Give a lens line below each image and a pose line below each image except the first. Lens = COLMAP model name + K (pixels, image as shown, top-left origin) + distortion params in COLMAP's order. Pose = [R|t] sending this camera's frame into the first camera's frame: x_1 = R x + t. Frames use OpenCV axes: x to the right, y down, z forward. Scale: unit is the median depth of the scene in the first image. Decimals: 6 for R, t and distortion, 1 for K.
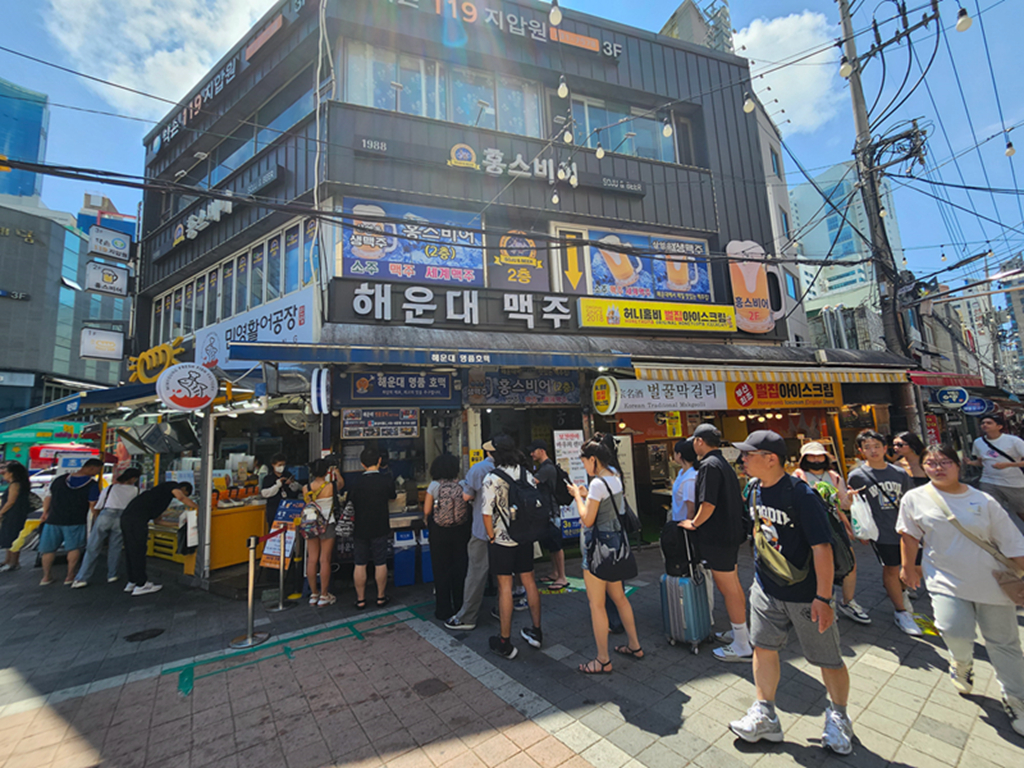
lens RADIAL K [[414.9, 0, 511.1], [0, 414.9, 385.4], [0, 0, 1]] dist [-0.002350, -0.000817]
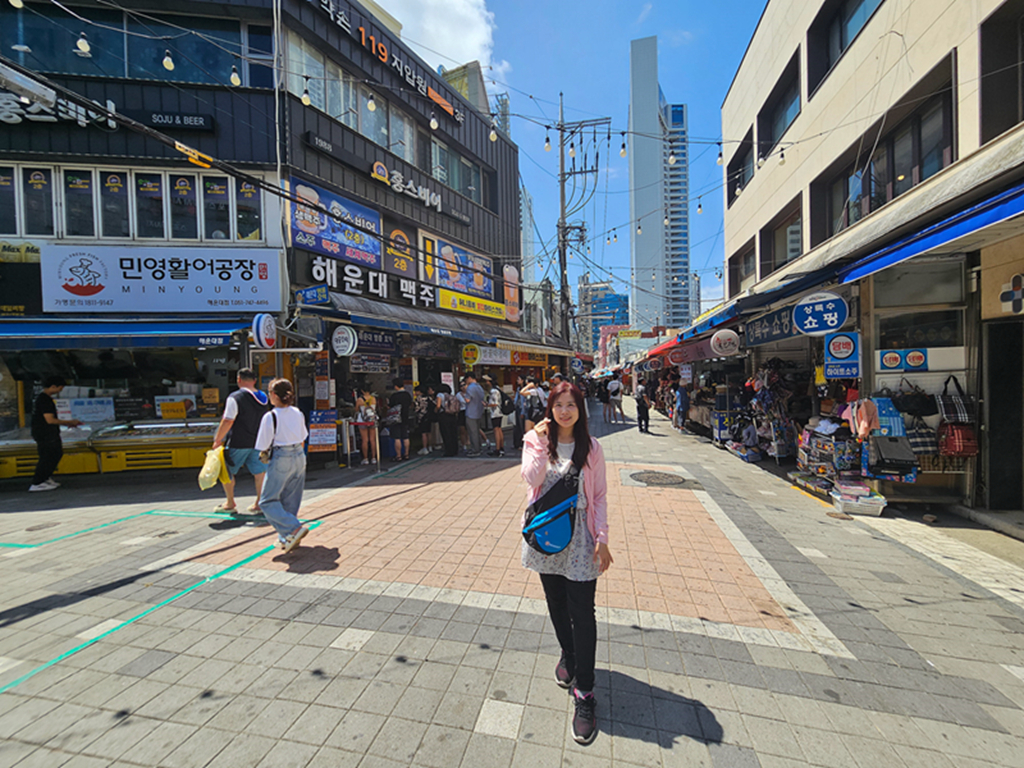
lens RADIAL K [[414.9, 0, 512.4], [0, 414.9, 383.3], [0, 0, 1]] dist [-0.002350, -0.000817]
pose [[0.742789, 0.020182, 0.669221, -0.692343], [-0.096783, 0.992284, 0.077498, -0.006398], [-0.662493, -0.122334, 0.739011, -0.389569]]
